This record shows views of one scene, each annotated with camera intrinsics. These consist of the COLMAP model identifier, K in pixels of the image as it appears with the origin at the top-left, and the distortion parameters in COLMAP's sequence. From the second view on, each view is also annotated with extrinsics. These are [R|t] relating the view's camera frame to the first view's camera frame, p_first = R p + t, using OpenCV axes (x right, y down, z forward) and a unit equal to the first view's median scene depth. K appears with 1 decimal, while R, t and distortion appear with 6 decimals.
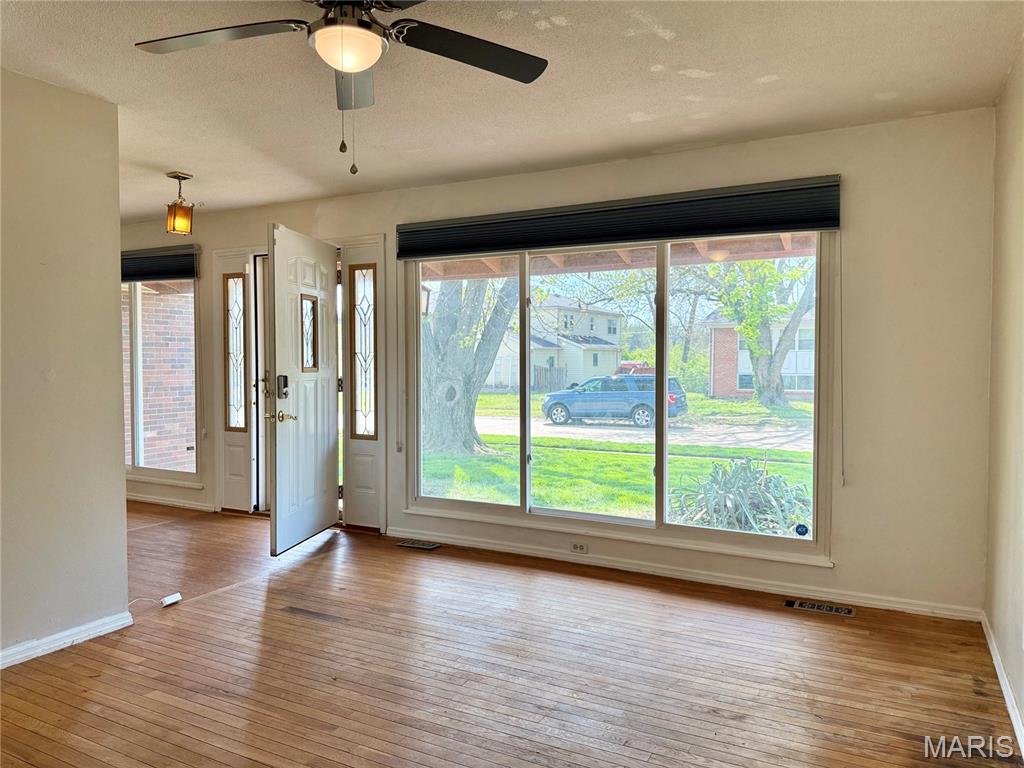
lens RADIAL K [[741.3, 0, 530.7], [0, 741.3, 382.8], [0, 0, 1]] dist [0.110460, -0.153087]
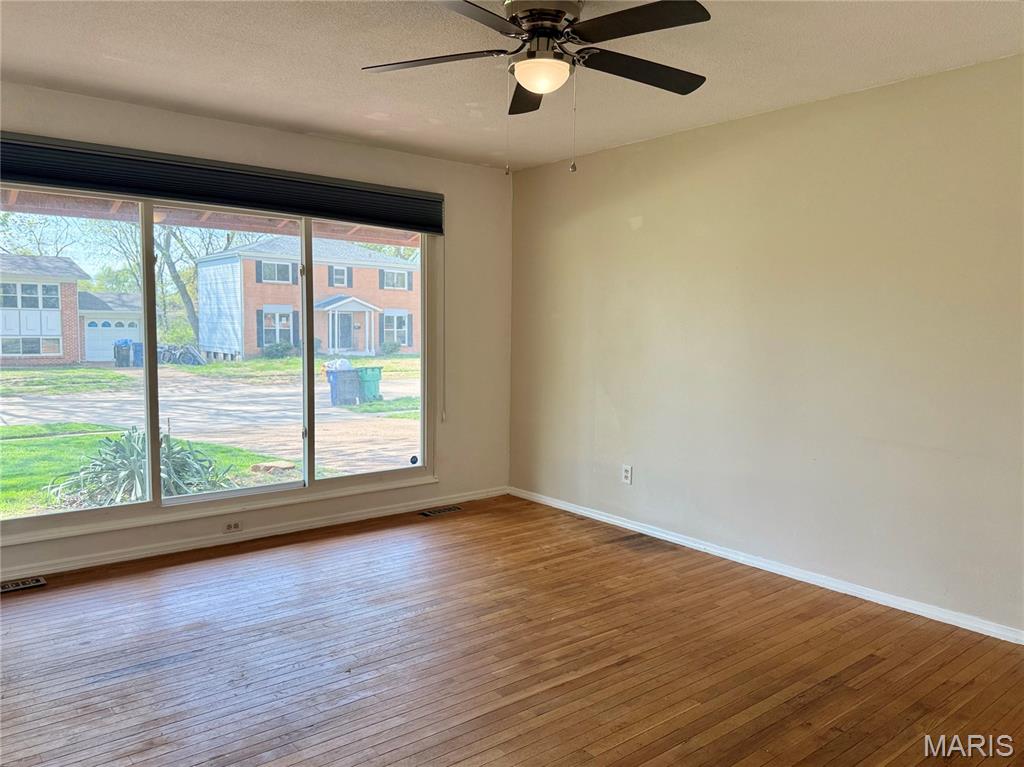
lens RADIAL K [[741.3, 0, 530.7], [0, 741.3, 382.3], [0, 0, 1]] dist [0.110460, -0.153087]
pose [[0.385517, -0.068346, 0.920166, -0.779029], [0.023776, 0.997658, 0.064141, -0.019166], [-0.922394, -0.002850, 0.386239, 0.323857]]
